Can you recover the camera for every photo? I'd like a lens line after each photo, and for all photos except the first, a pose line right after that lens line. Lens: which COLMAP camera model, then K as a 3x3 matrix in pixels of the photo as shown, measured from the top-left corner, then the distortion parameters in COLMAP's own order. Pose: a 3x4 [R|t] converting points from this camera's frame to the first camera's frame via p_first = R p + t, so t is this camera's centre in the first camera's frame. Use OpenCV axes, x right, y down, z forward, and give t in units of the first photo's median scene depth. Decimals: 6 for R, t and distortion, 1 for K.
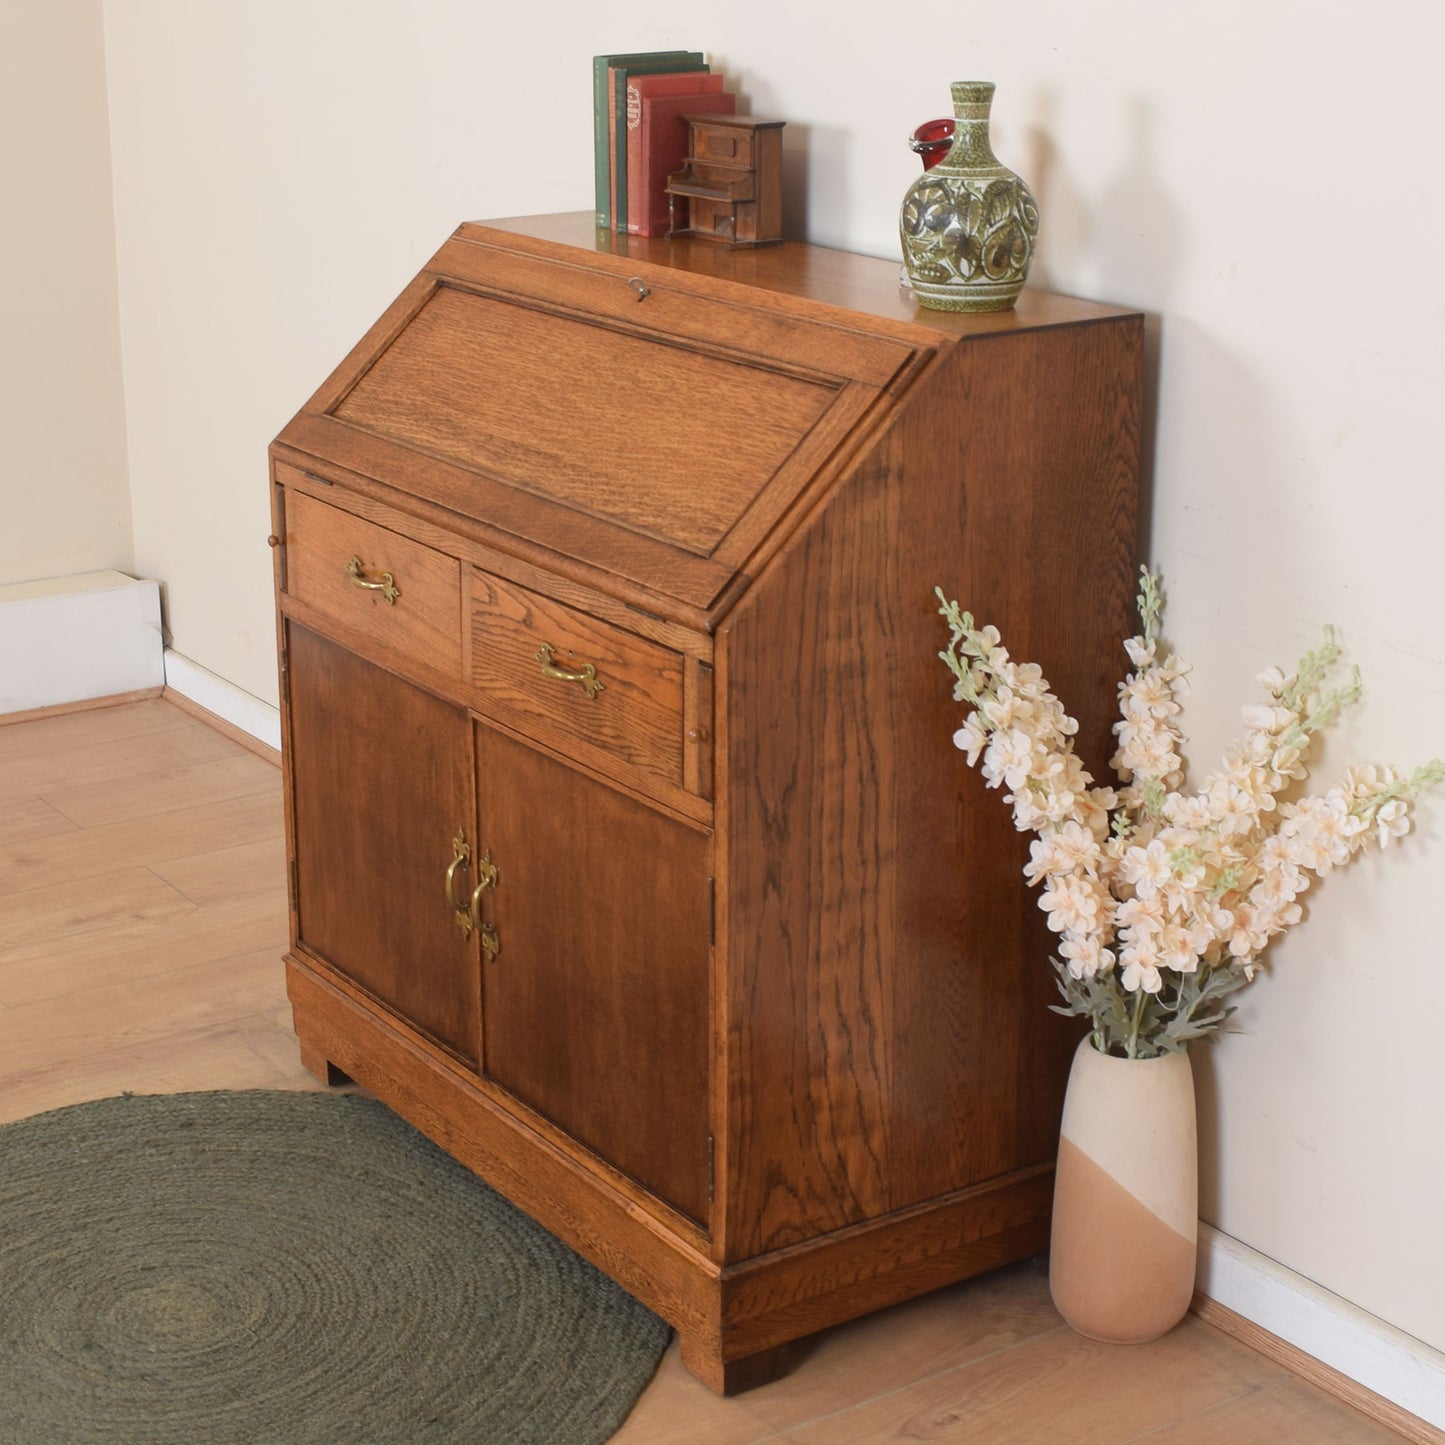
lens RADIAL K [[2829.7, 0, 722.2], [0, 2829.7, 666.8], [0, 0, 1]] dist [-0.059569, -0.121694]
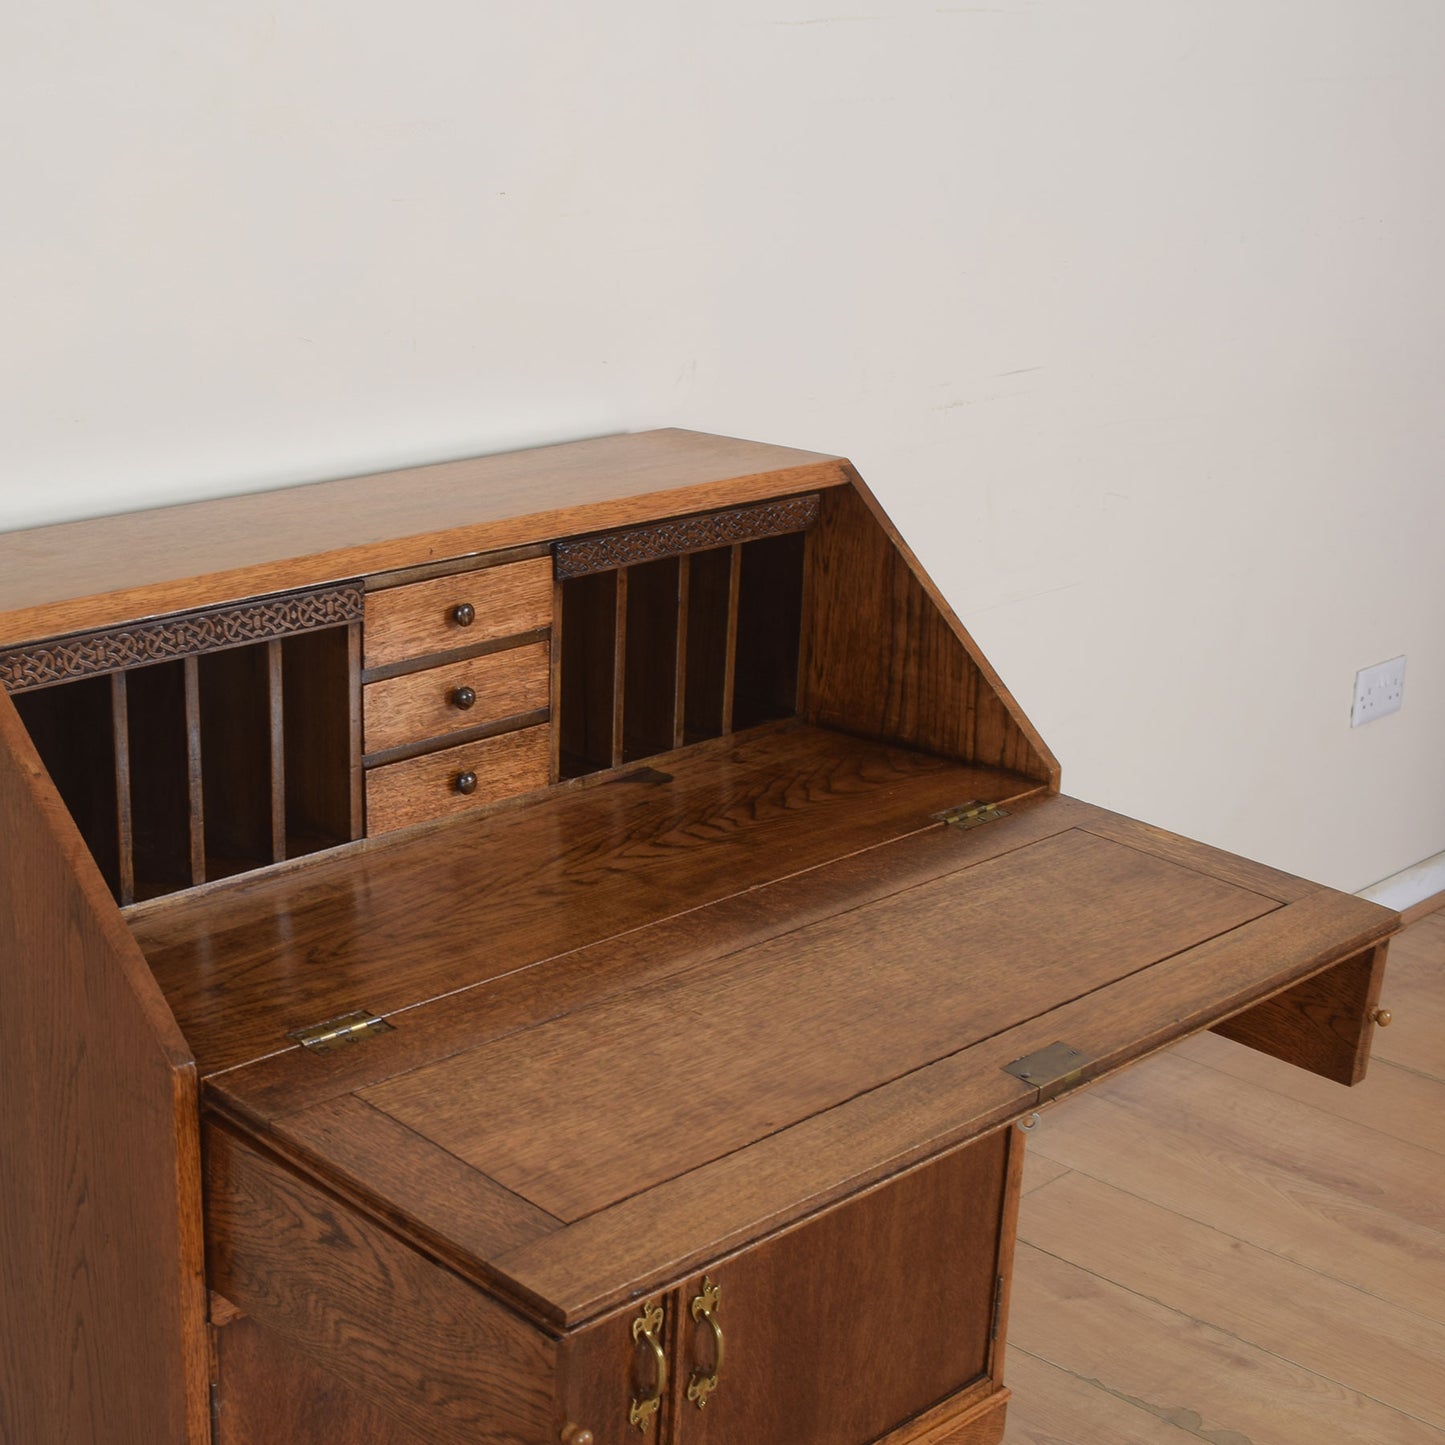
lens RADIAL K [[2329.8, 0, 387.8], [0, 2329.8, 799.4], [0, 0, 1]] dist [-0.080945, -0.027332]
pose [[-0.098399, -0.316328, 0.943533, -0.691787], [0.291013, 0.897541, 0.331258, -0.316091], [-0.951645, 0.307176, 0.003738, 1.135972]]
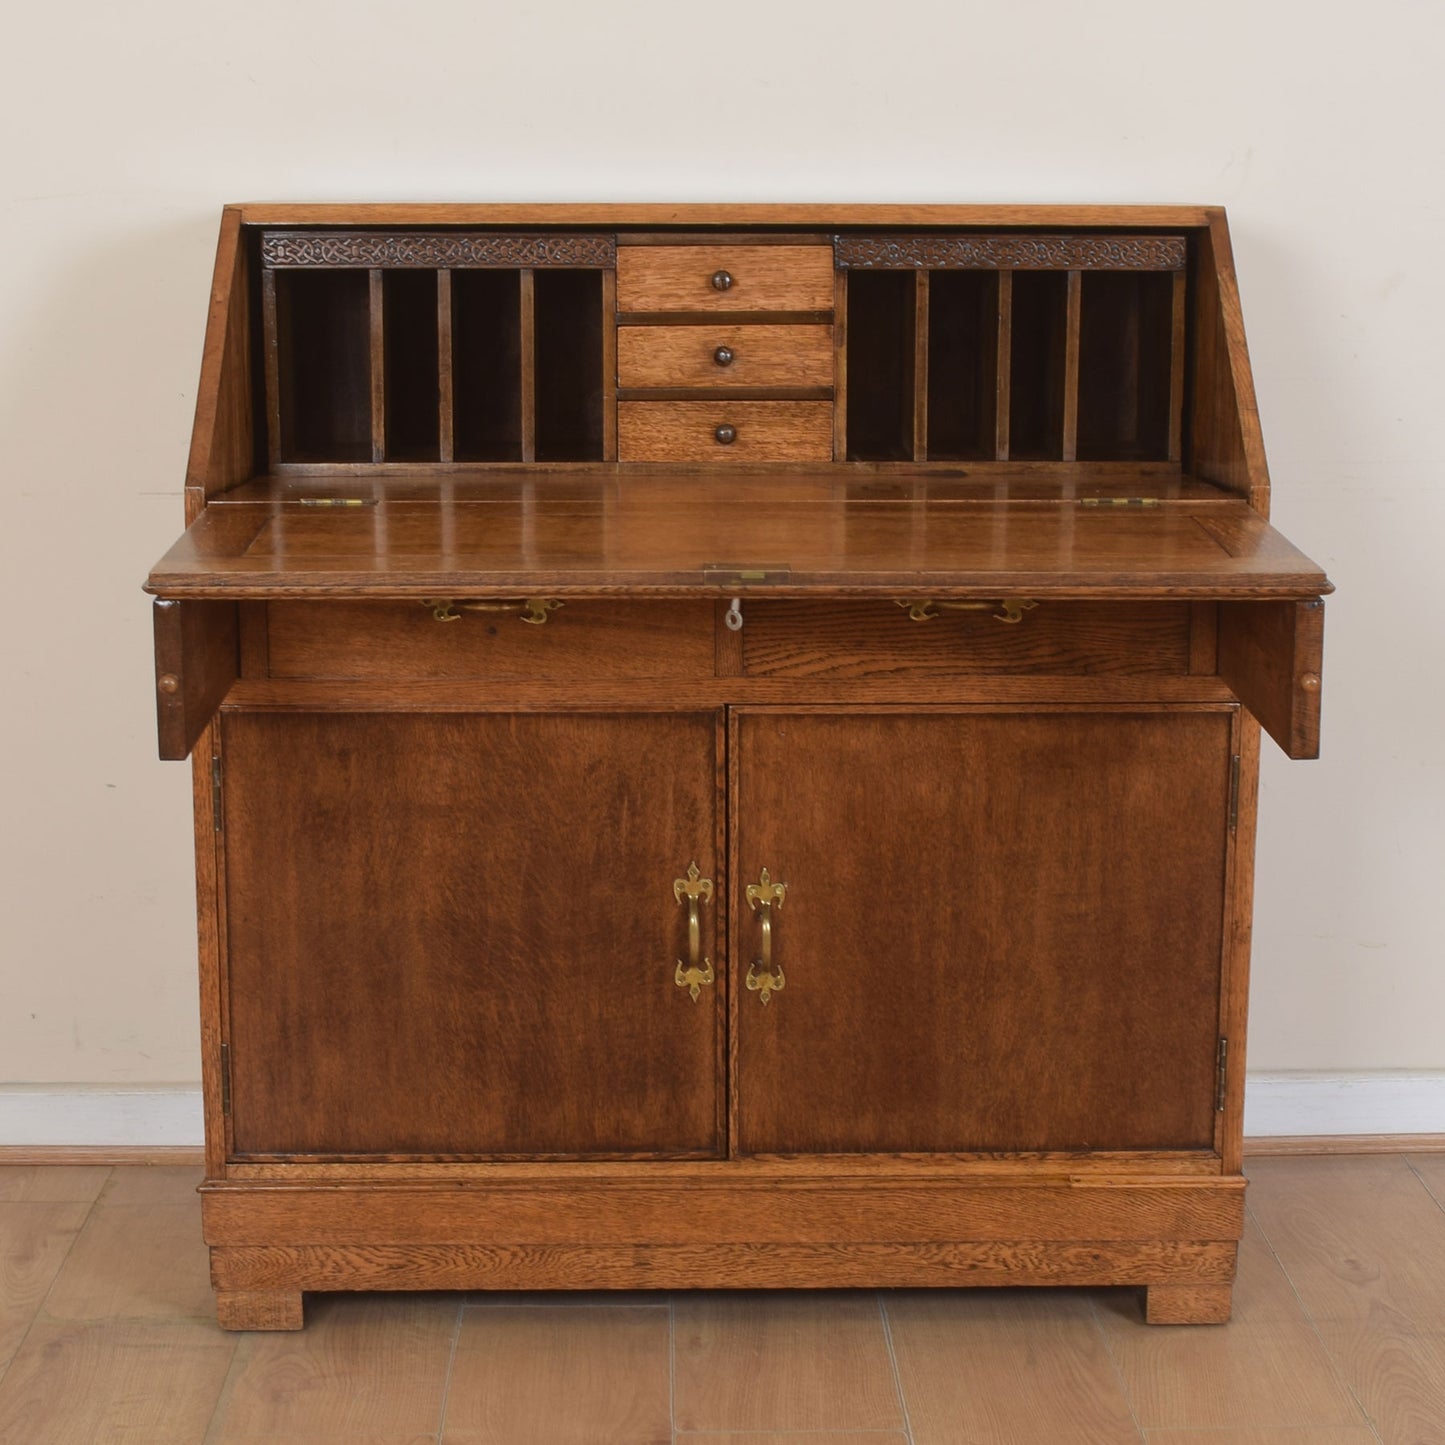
lens RADIAL K [[3063.8, 0, 724.8], [0, 3063.8, 773.2], [0, 0, 1]] dist [-0.072842, -0.075562]
pose [[0.538866, -0.162312, 0.826606, -0.925605], [0.237707, 0.970683, 0.035641, 0.001257], [-0.808158, 0.177284, 0.561651, 0.530686]]
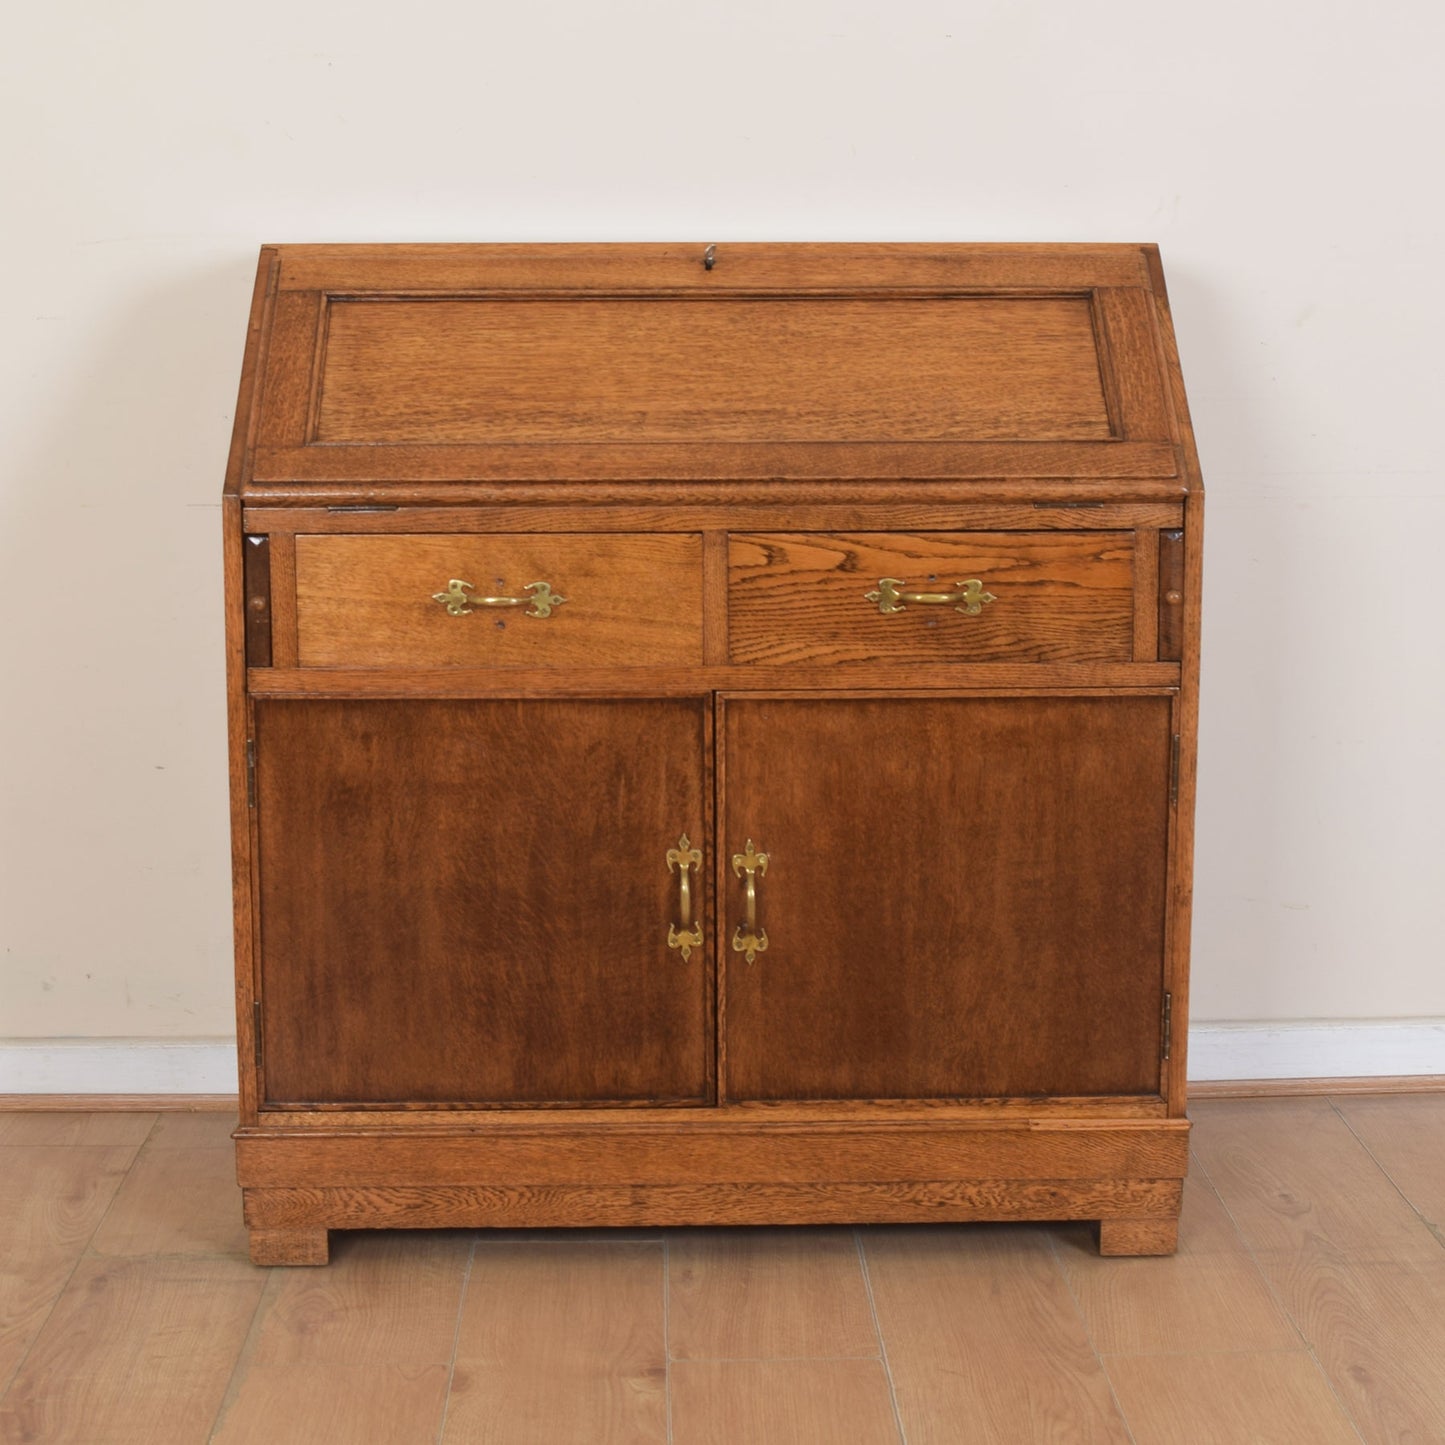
lens RADIAL K [[2615.6, 0, 721.0], [0, 2615.6, 596.1], [0, 0, 1]] dist [-0.072982, -0.048464]
pose [[0.534856, -0.111790, 0.837515, -0.877713], [0.241604, 0.970058, -0.024812, 0.006255], [-0.809664, 0.215618, 0.545850, 0.565018]]
